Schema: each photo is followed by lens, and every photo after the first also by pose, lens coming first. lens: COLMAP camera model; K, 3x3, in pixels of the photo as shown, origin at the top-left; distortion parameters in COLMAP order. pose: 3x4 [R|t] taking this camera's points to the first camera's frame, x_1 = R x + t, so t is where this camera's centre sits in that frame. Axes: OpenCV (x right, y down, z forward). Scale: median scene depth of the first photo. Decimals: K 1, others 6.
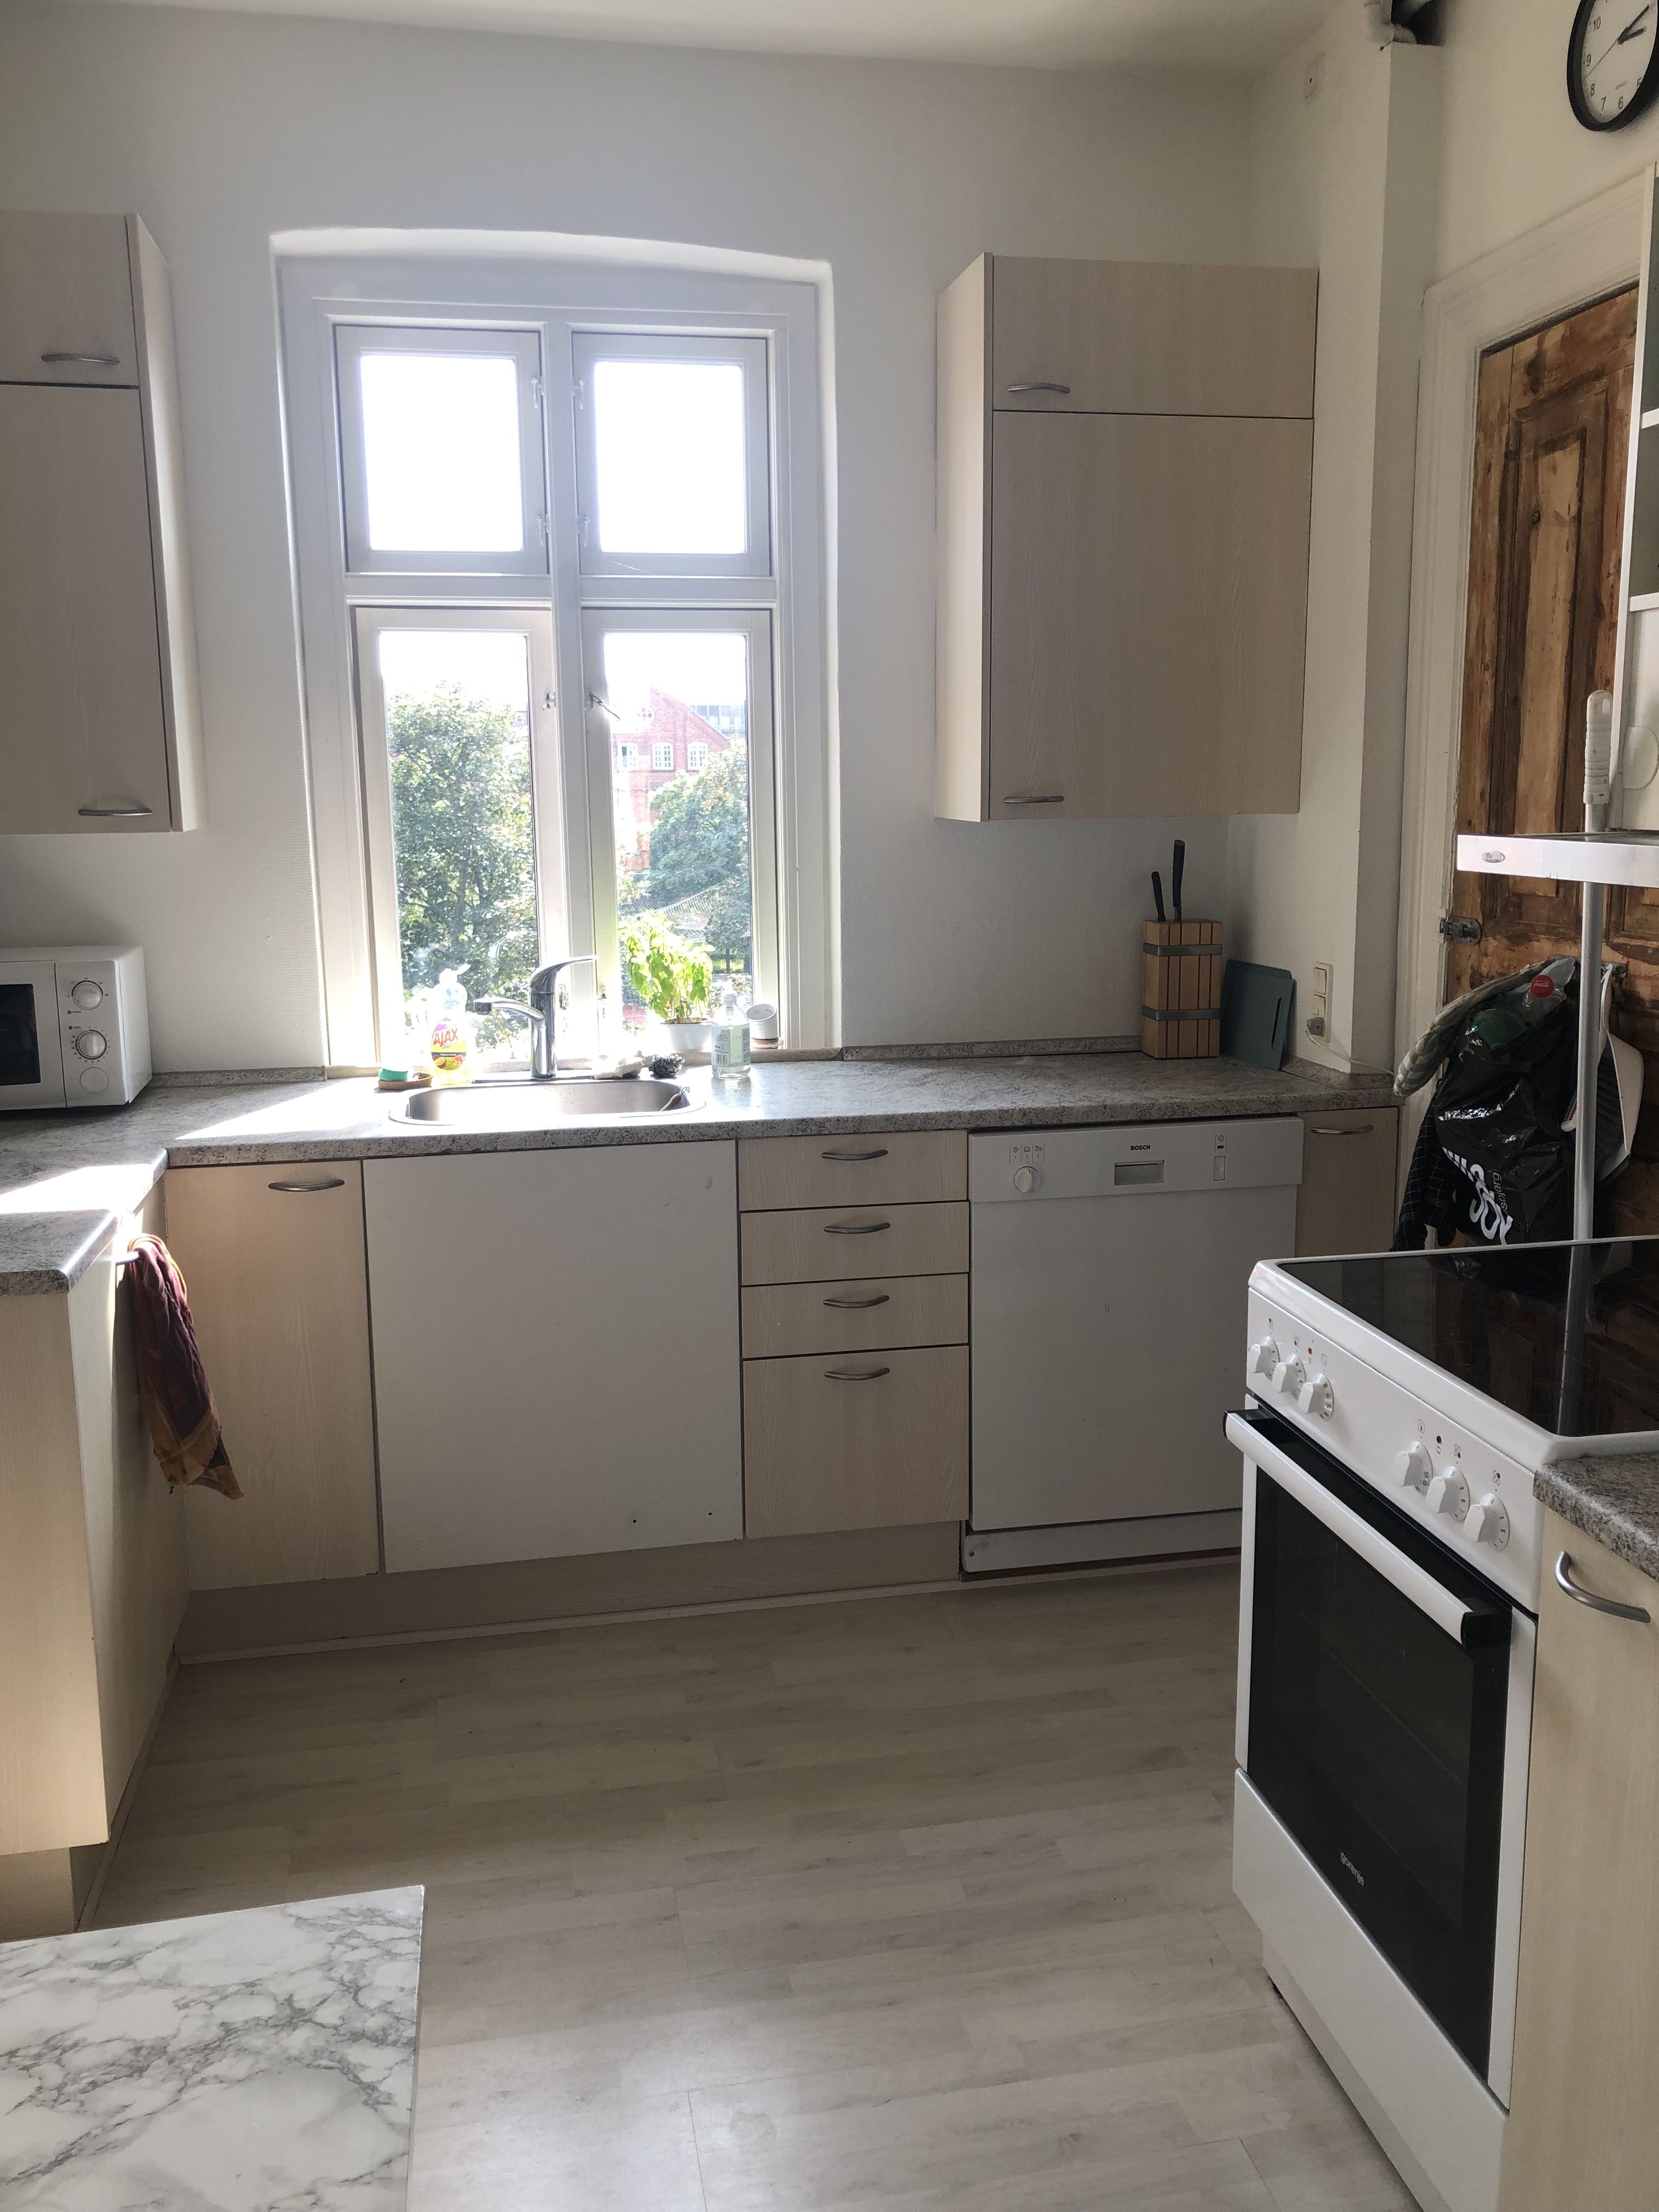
lens RADIAL K [[1835.6, 0, 829.5], [0, 1835.6, 1106.0], [0, 0, 1]] dist [0.091727, -0.116614]
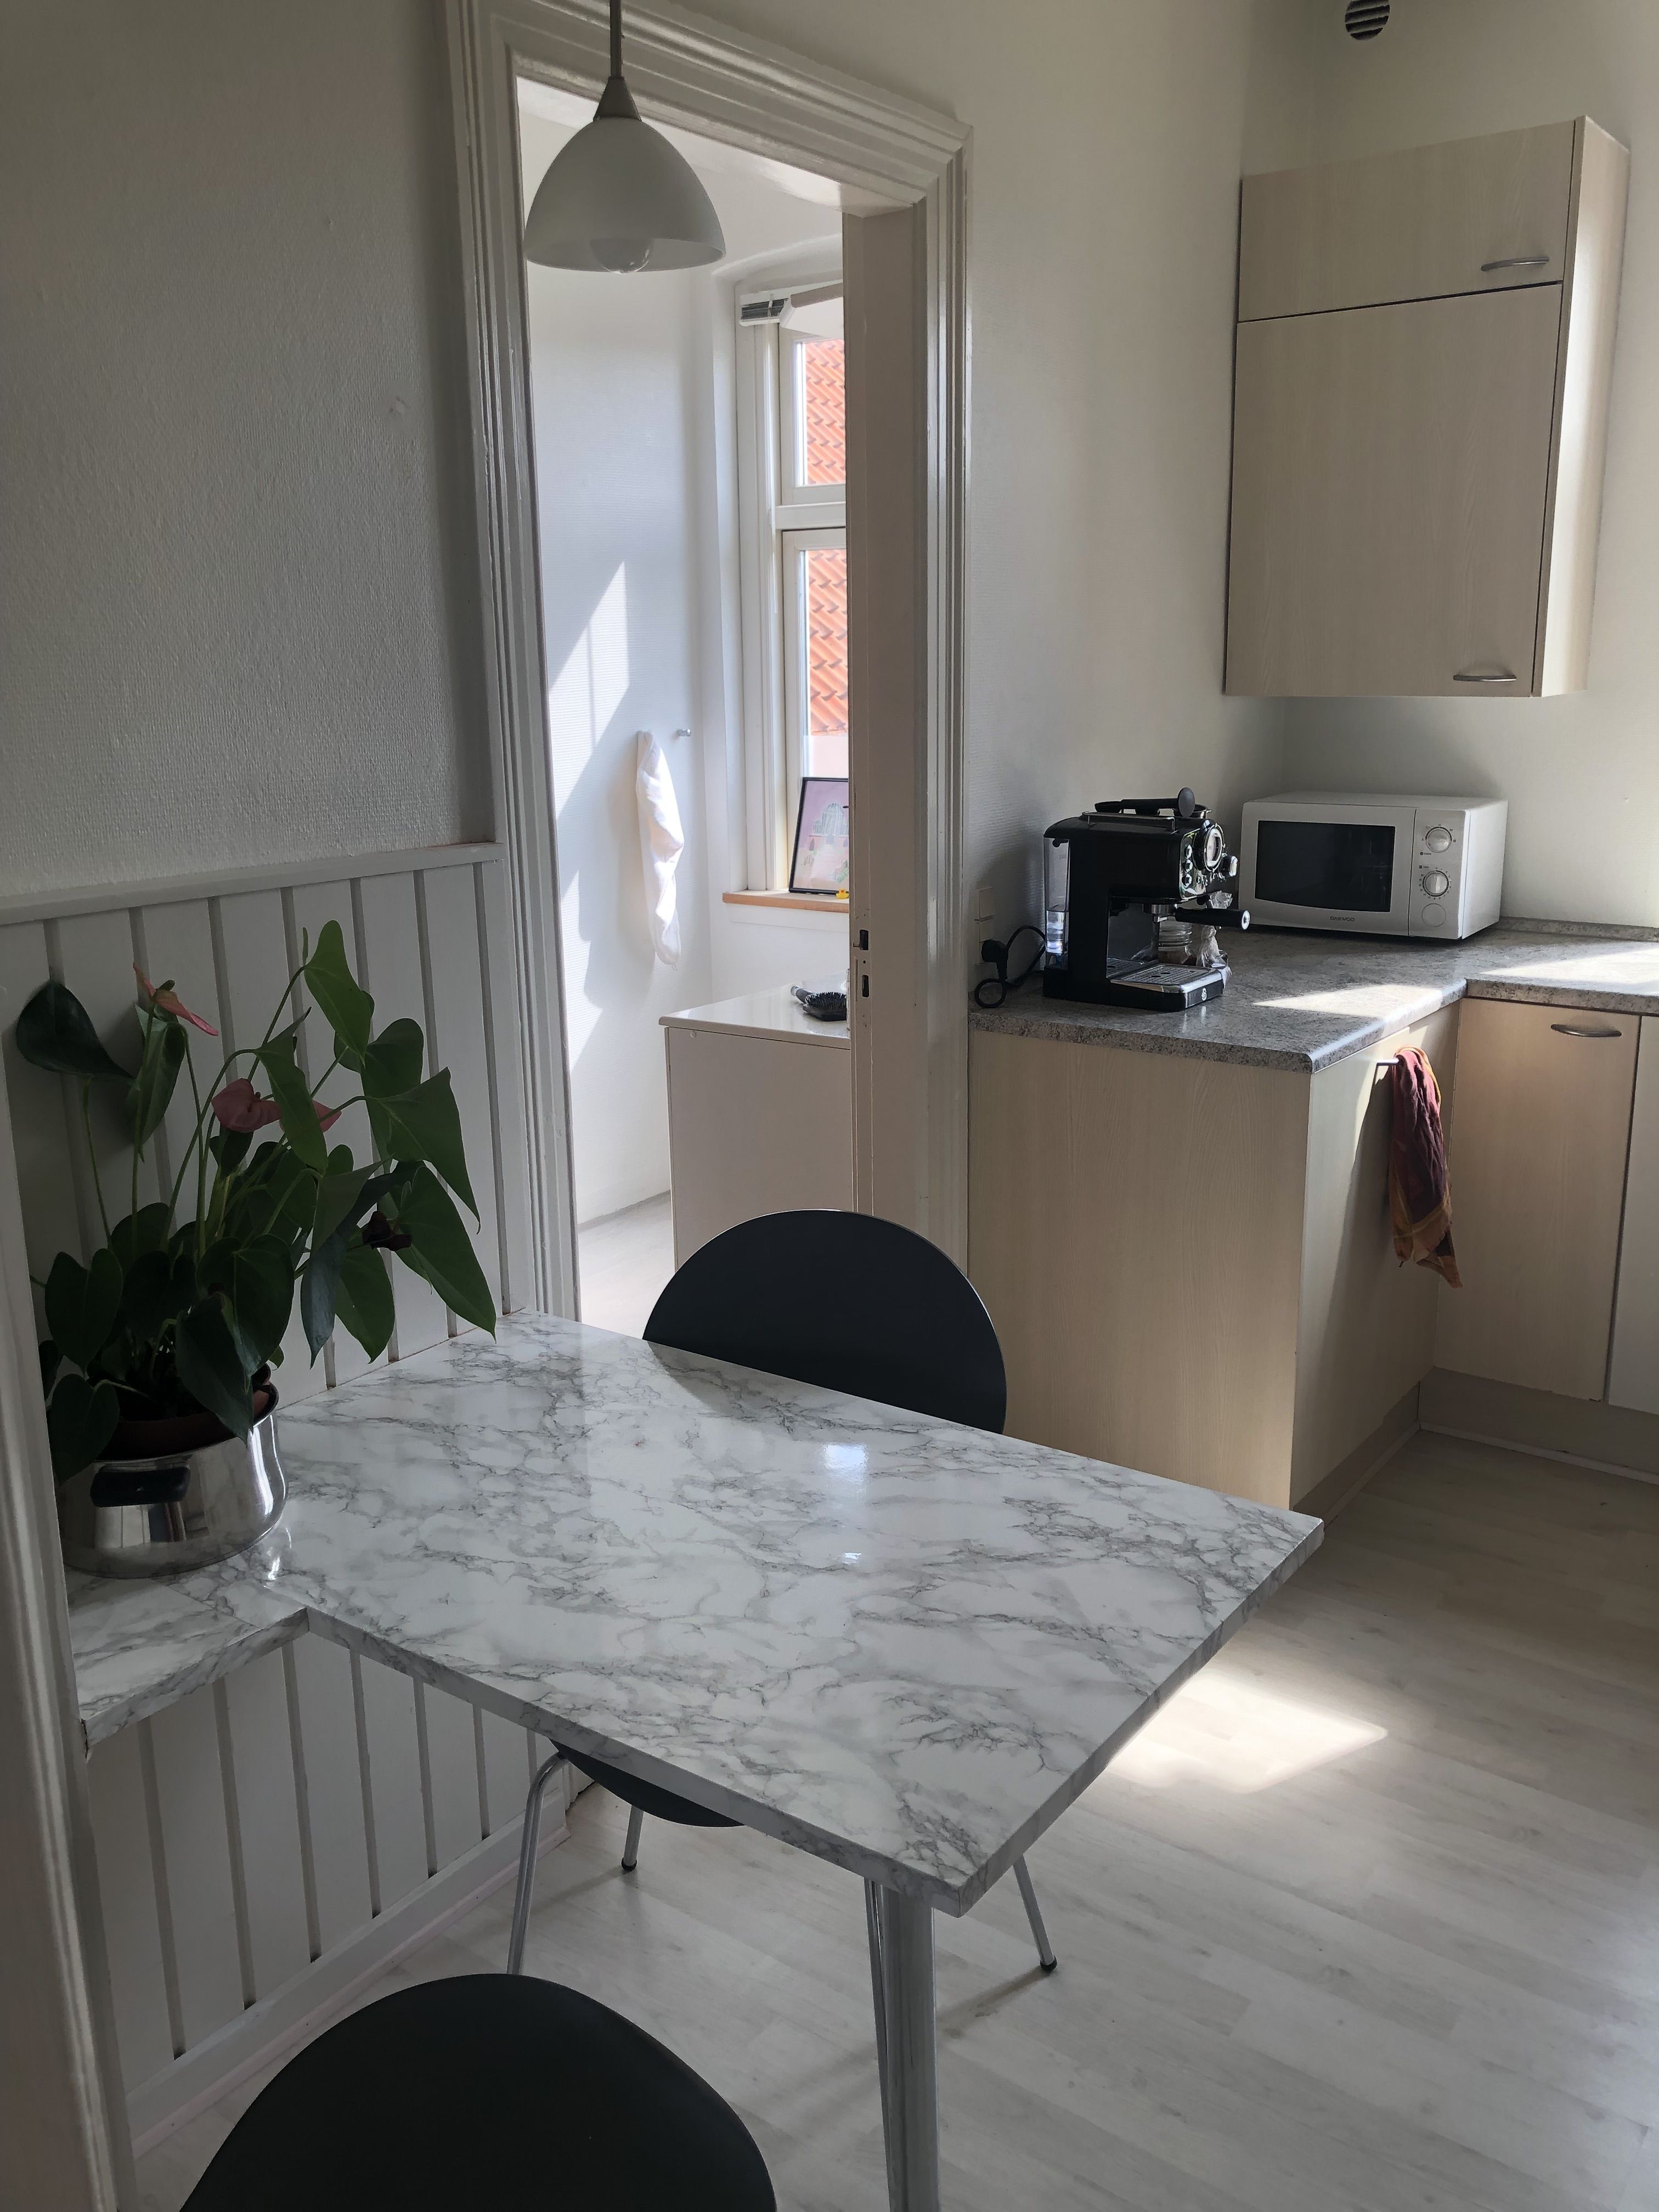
lens RADIAL K [[1824.4, 0, 829.5], [0, 1824.4, 1106.0], [0, 0, 1]] dist [0.084933, 0.006064]
pose [[0.692103, 0.185646, -0.697517, 0.191229], [-0.130375, 0.982616, 0.132163, 0.000583], [0.709927, -0.000532, 0.704275, -0.082908]]
